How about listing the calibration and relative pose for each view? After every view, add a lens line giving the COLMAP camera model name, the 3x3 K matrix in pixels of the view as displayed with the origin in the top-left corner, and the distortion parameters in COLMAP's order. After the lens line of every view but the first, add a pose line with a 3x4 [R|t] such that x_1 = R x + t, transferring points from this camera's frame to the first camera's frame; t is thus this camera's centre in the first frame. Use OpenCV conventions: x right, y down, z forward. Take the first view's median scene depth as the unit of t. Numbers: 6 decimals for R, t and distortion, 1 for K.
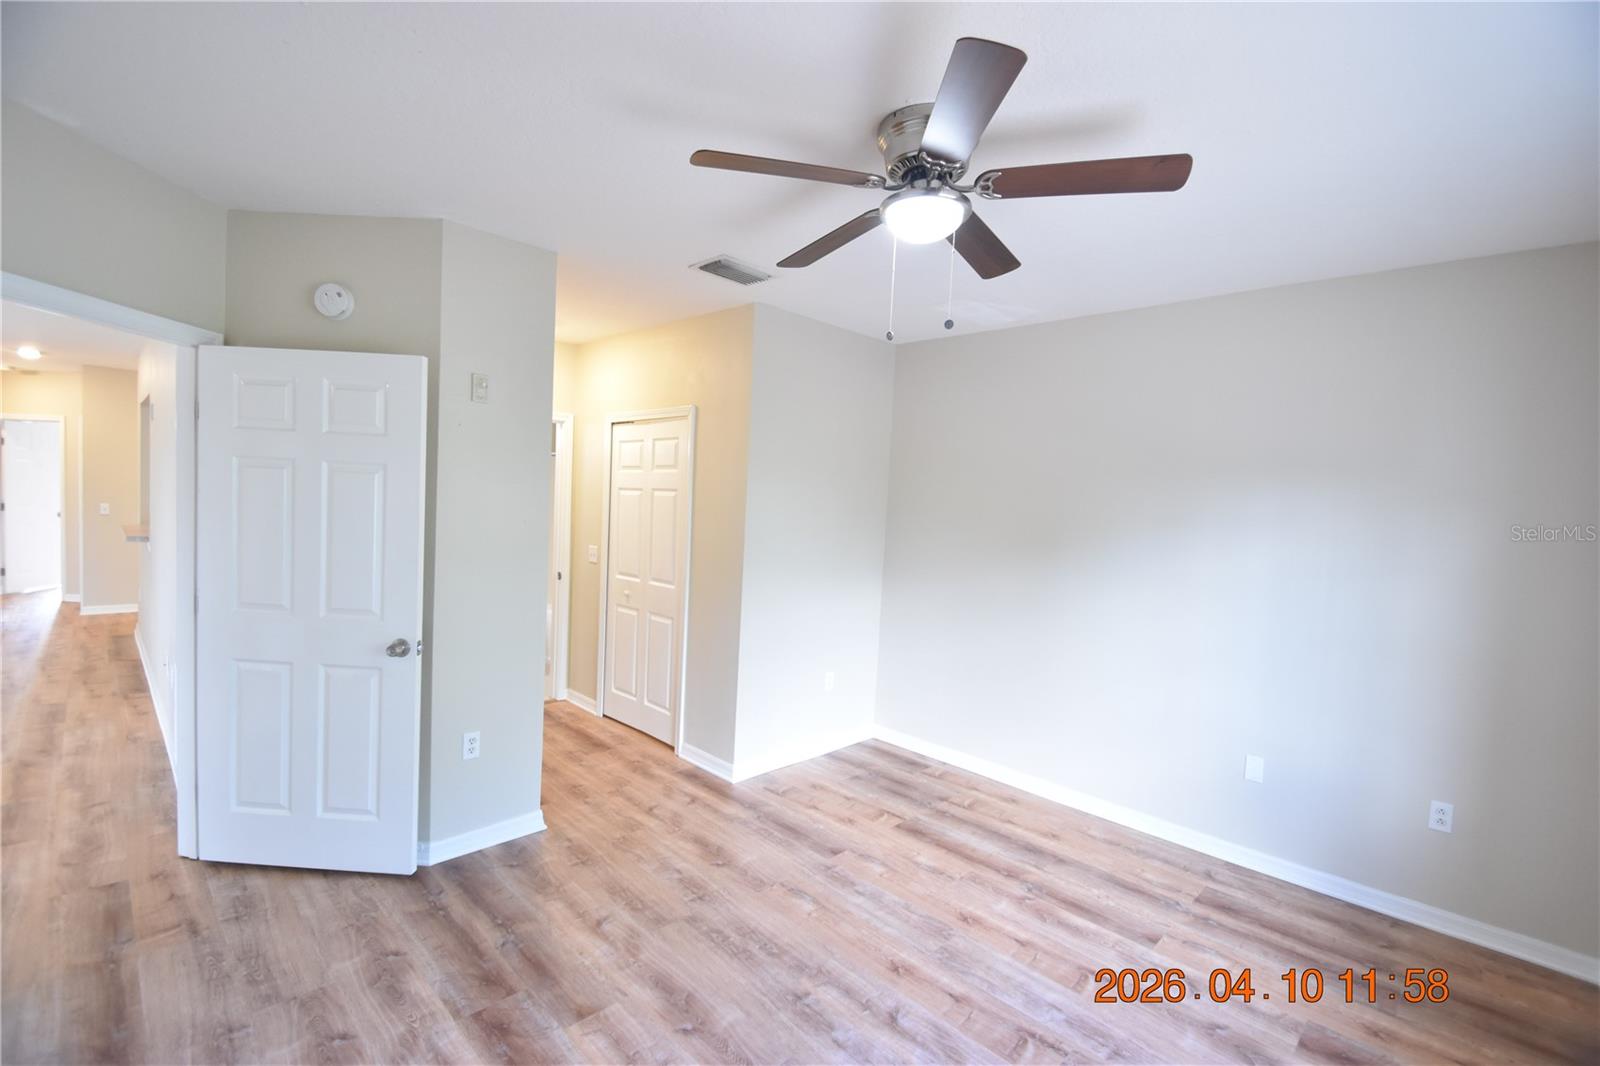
lens RADIAL K [[698.1, 0, 797.8], [0, 698.1, 537.3], [0, 0, 1]] dist [0.014569, -0.017647]
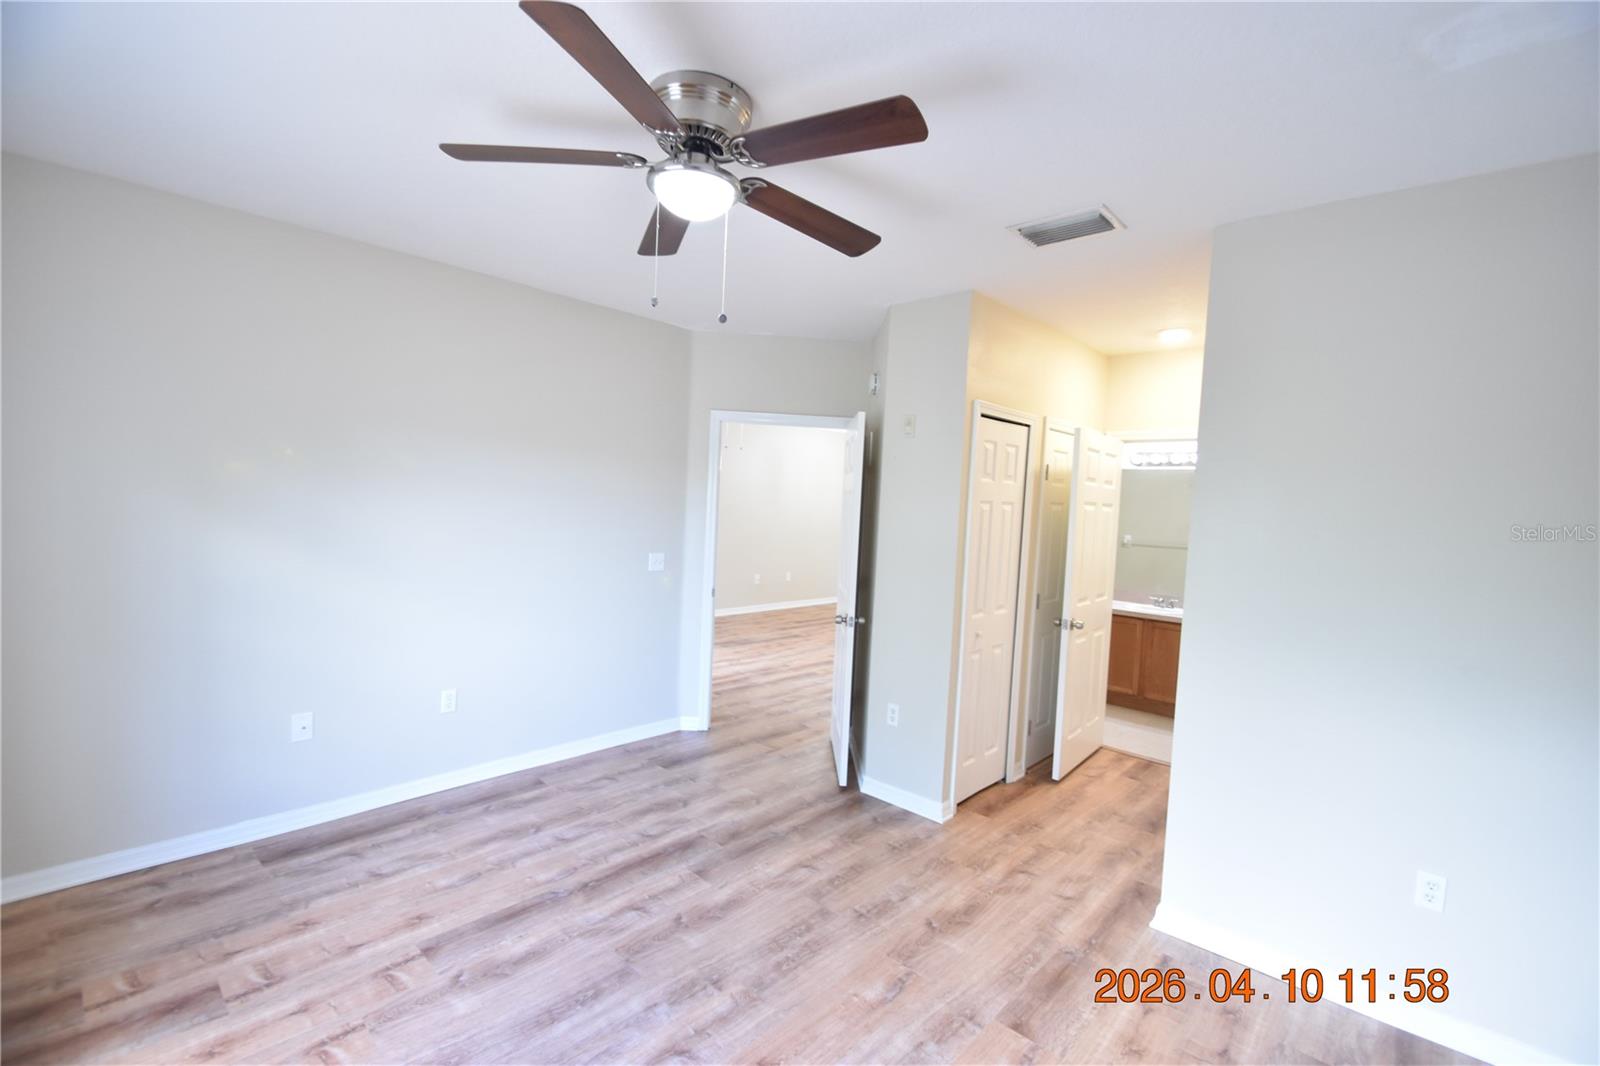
lens RADIAL K [[698.1, 0, 797.8], [0, 698.1, 537.3], [0, 0, 1]] dist [0.014569, -0.017647]
pose [[0.030021, 0.005457, -0.999534, 0.822964], [-0.095774, 0.995400, 0.002558, -0.002127], [0.994950, 0.095653, 0.030406, 0.827226]]
